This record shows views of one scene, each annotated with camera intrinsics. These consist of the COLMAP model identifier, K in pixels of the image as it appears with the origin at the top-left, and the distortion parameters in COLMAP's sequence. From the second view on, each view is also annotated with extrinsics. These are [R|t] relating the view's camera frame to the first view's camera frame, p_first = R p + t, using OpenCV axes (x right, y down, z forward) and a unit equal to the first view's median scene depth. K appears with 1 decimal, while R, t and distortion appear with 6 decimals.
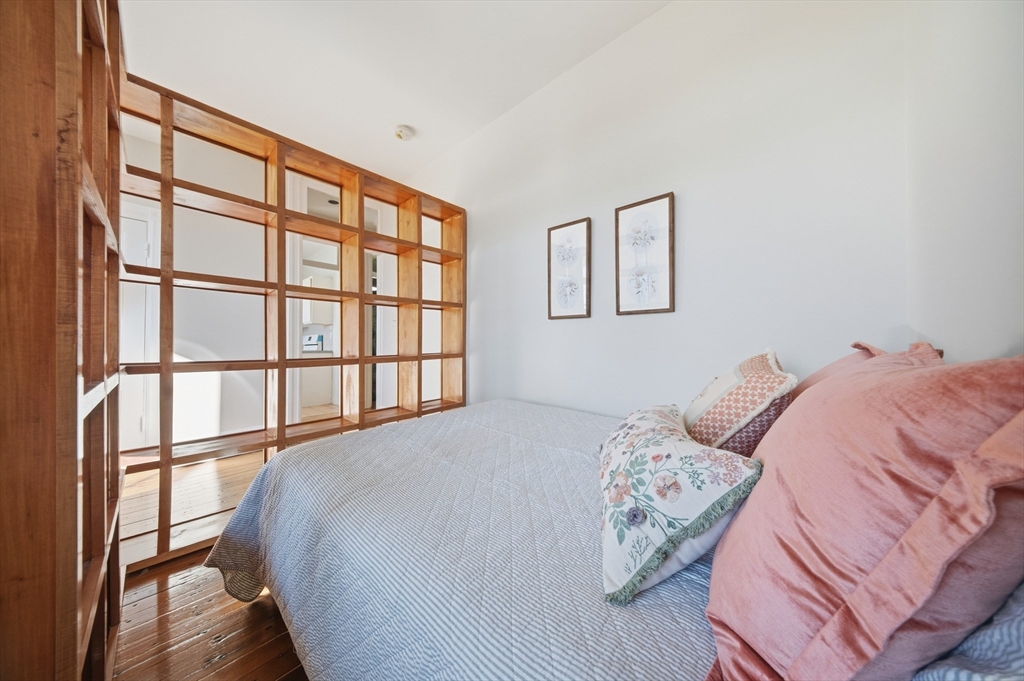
lens RADIAL K [[310.3, 0, 517.6], [0, 310.3, 342.1], [0, 0, 1]] dist [-0.002859, -0.000147]
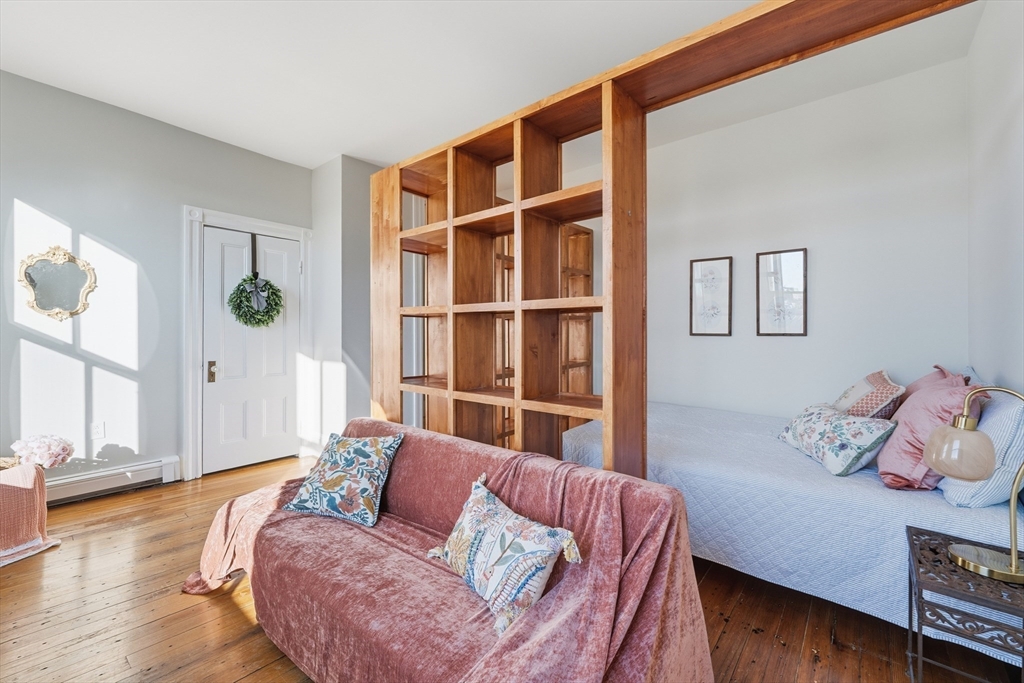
lens RADIAL K [[416.8, 0, 508.8], [0, 416.8, 334.1], [0, 0, 1]] dist [-0.005981, -0.000091]
pose [[0.999899, -0.002491, 0.013961, -2.264420], [0.002325, 0.999926, 0.011910, -0.361992], [-0.013989, -0.011877, 0.999832, -2.191473]]
